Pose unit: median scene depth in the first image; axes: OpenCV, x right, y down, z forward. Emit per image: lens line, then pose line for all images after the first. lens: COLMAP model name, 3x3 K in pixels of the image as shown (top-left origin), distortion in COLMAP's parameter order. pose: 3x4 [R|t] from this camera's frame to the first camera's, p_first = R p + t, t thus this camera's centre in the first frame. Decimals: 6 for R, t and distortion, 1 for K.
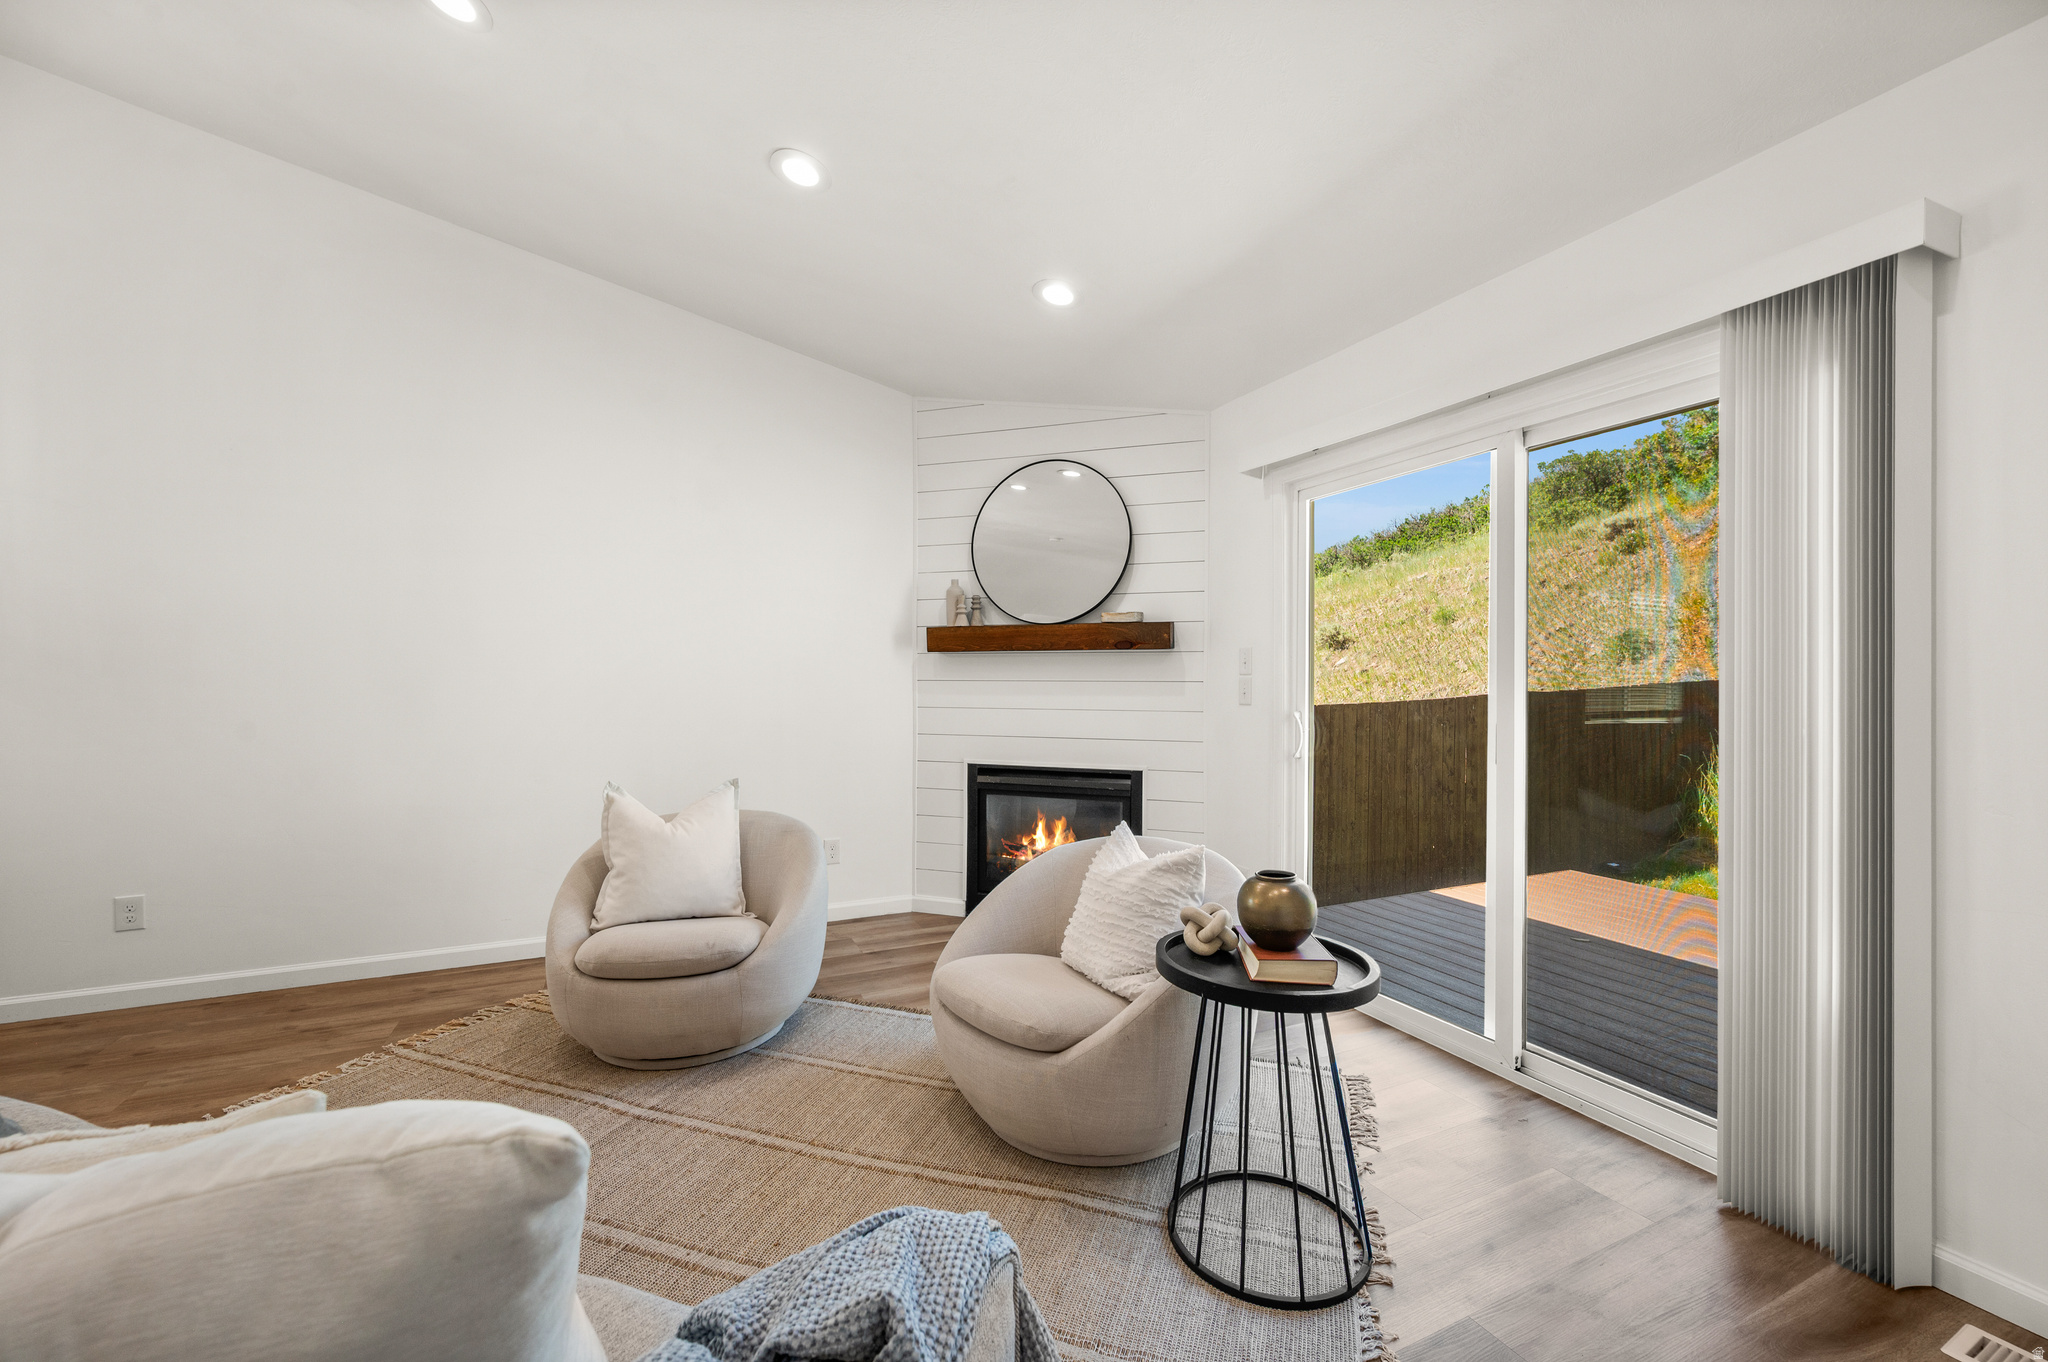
lens RADIAL K [[804.5, 0, 1046.2], [0, 804.5, 681.6], [0, 0, 1]] dist [-0.001672, -0.000118]
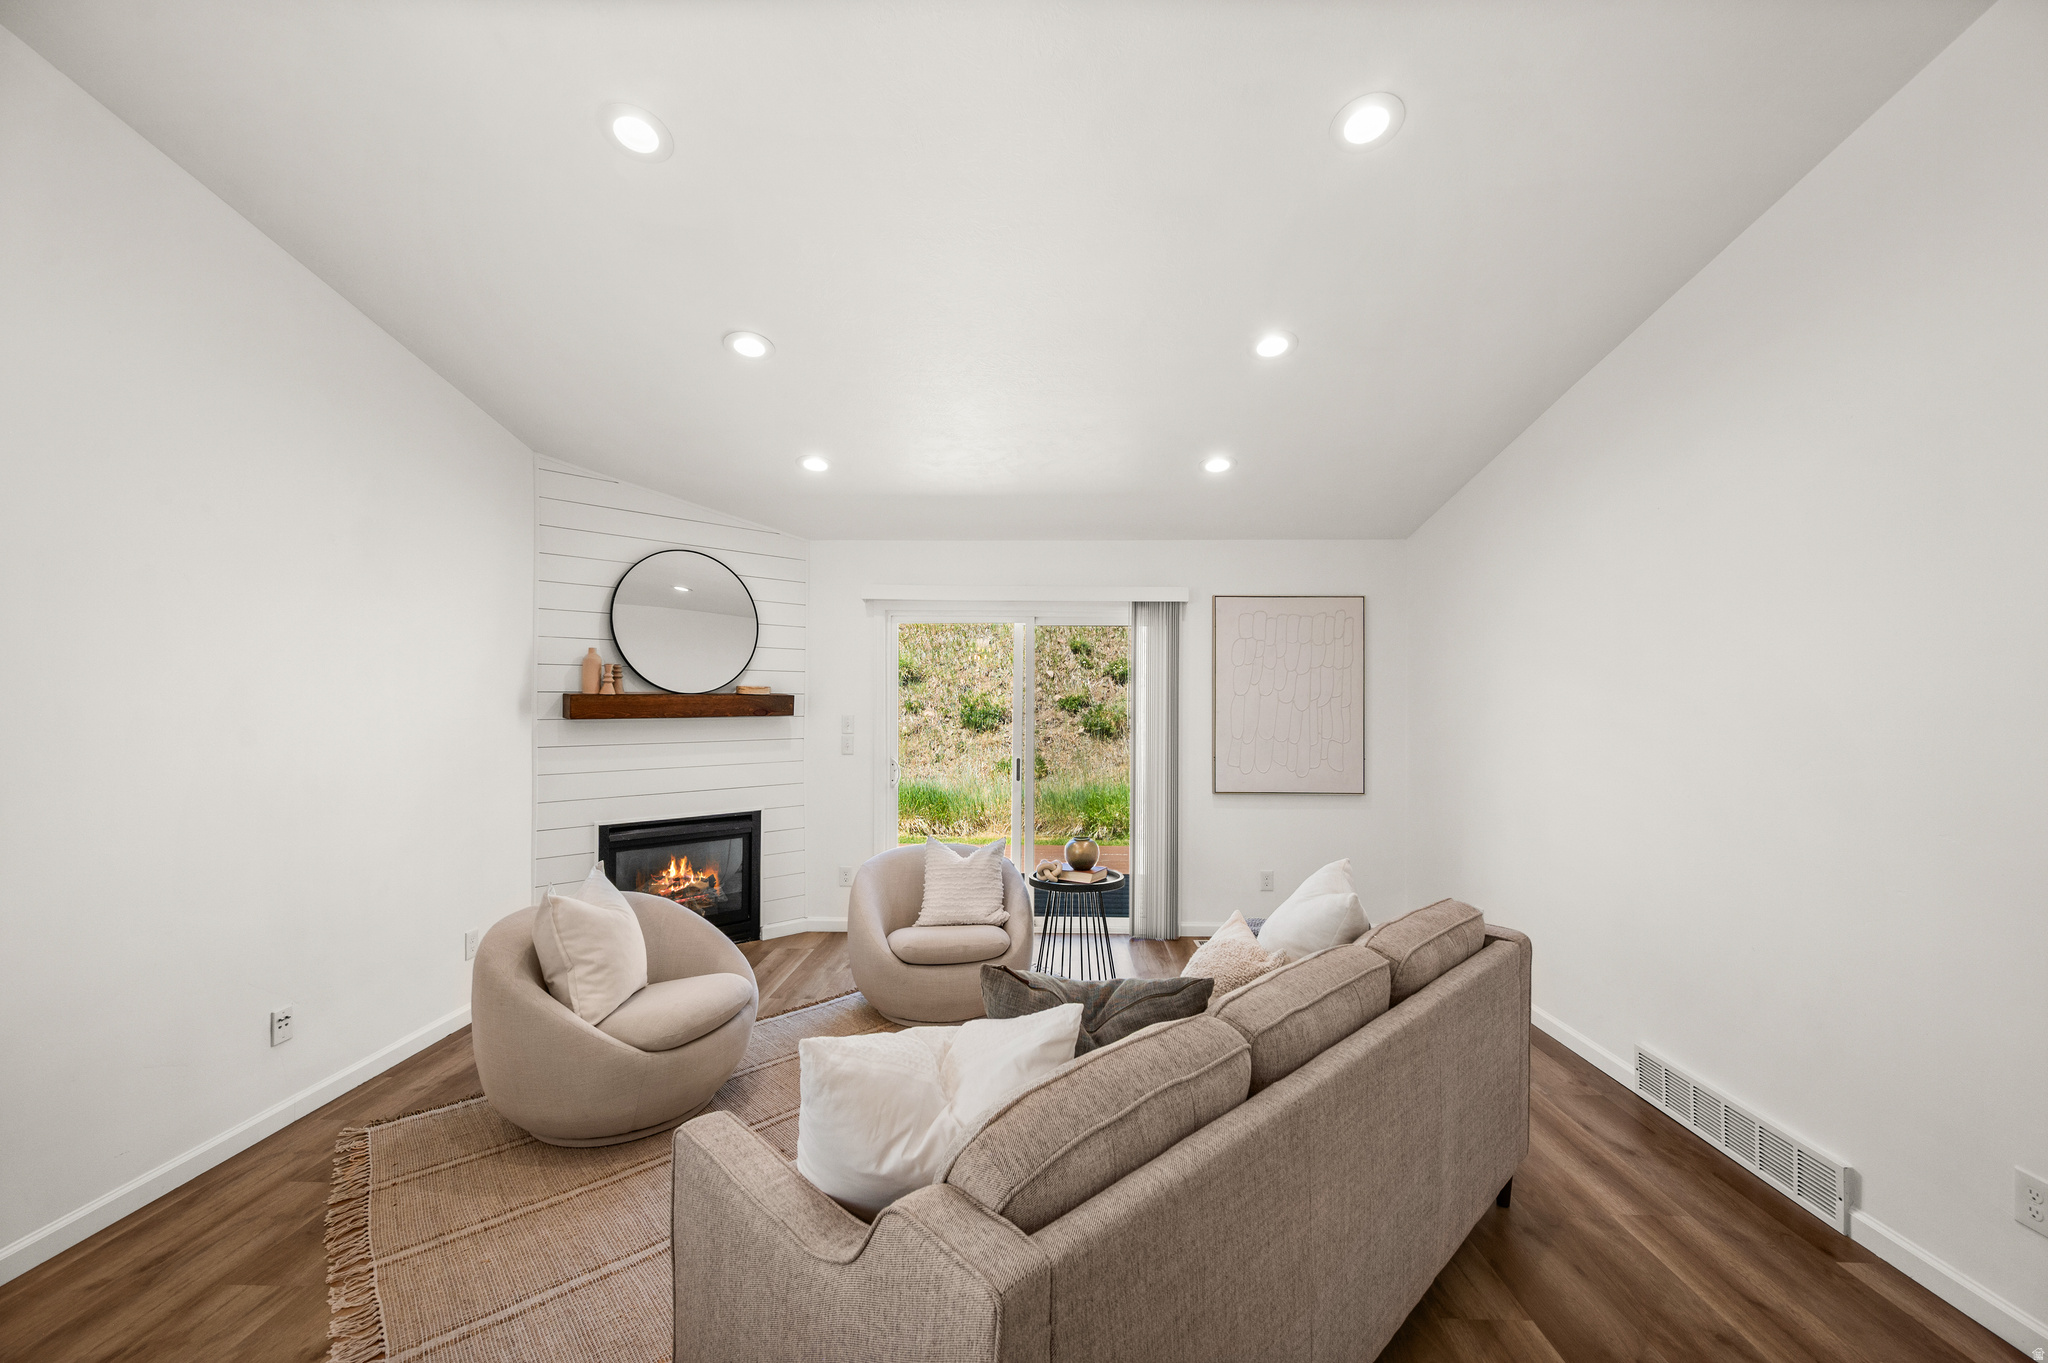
lens RADIAL K [[815.4, 0, 1031.3], [0, 815.4, 681.7], [0, 0, 1]] dist [-0.000911, 0.000207]
pose [[0.466382, 0.013197, 0.884485, -0.820429], [-0.006144, 0.999913, -0.011680, -0.079398], [-0.884562, 0.000013, 0.466422, 0.022192]]
